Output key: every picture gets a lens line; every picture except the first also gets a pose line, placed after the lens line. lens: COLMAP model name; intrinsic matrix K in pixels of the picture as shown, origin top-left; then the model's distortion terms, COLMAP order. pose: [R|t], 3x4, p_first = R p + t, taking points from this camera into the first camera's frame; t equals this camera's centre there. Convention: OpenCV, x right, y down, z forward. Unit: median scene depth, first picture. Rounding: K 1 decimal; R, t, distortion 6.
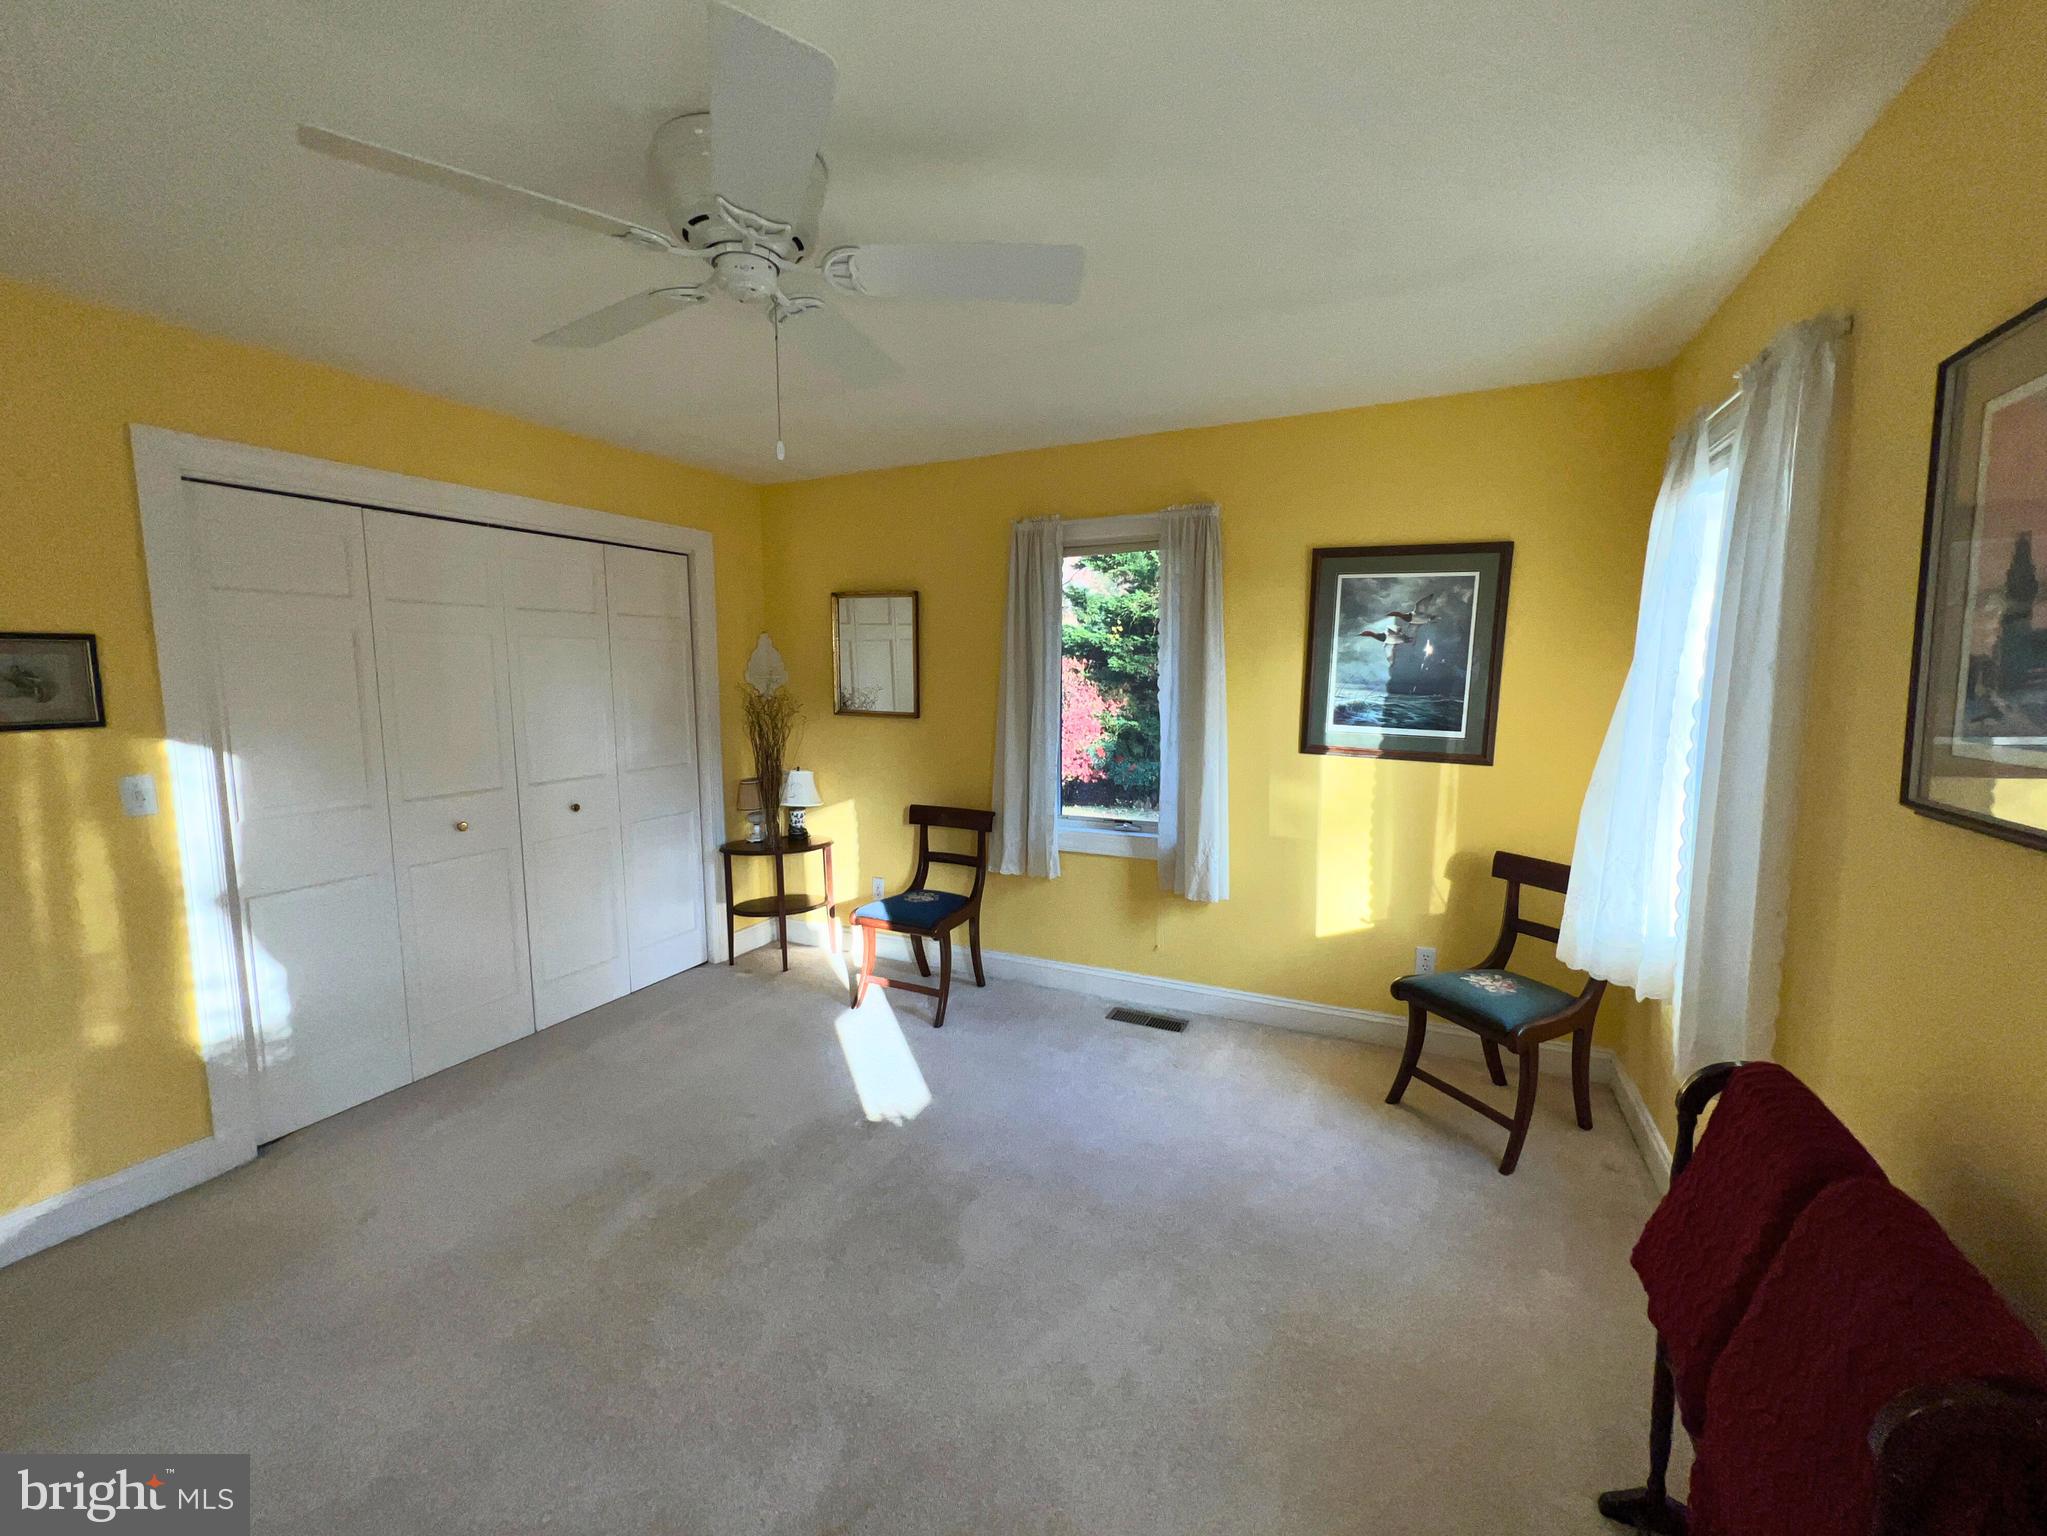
lens RADIAL K [[823.9, 0, 1034.0], [0, 823.9, 759.5], [0, 0, 1]] dist [0.002456, 0.000105]
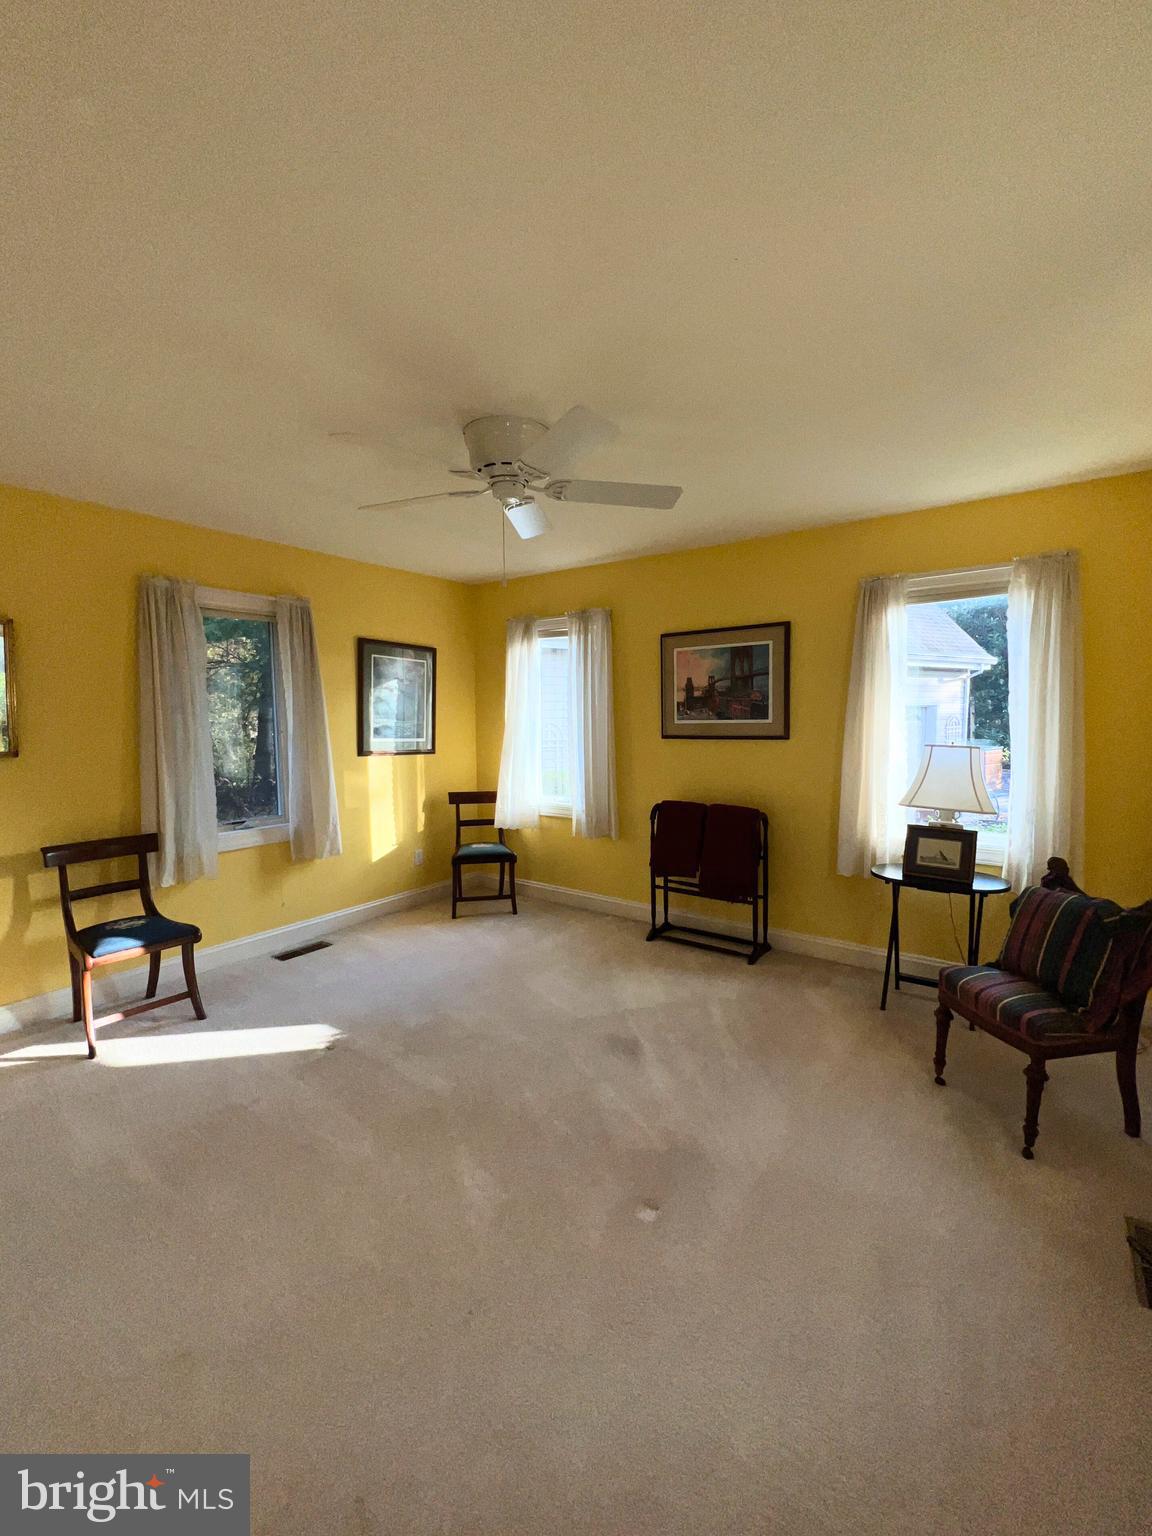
lens RADIAL K [[618.2, 0, 586.8], [0, 618.2, 769.0], [0, 0, 1]] dist [0.002456, 0.000105]
pose [[0.194839, -0.087112, 0.976959, -0.864428], [0.111813, 0.991528, 0.066112, -0.014284], [-0.974441, 0.096355, 0.202929, 0.296686]]
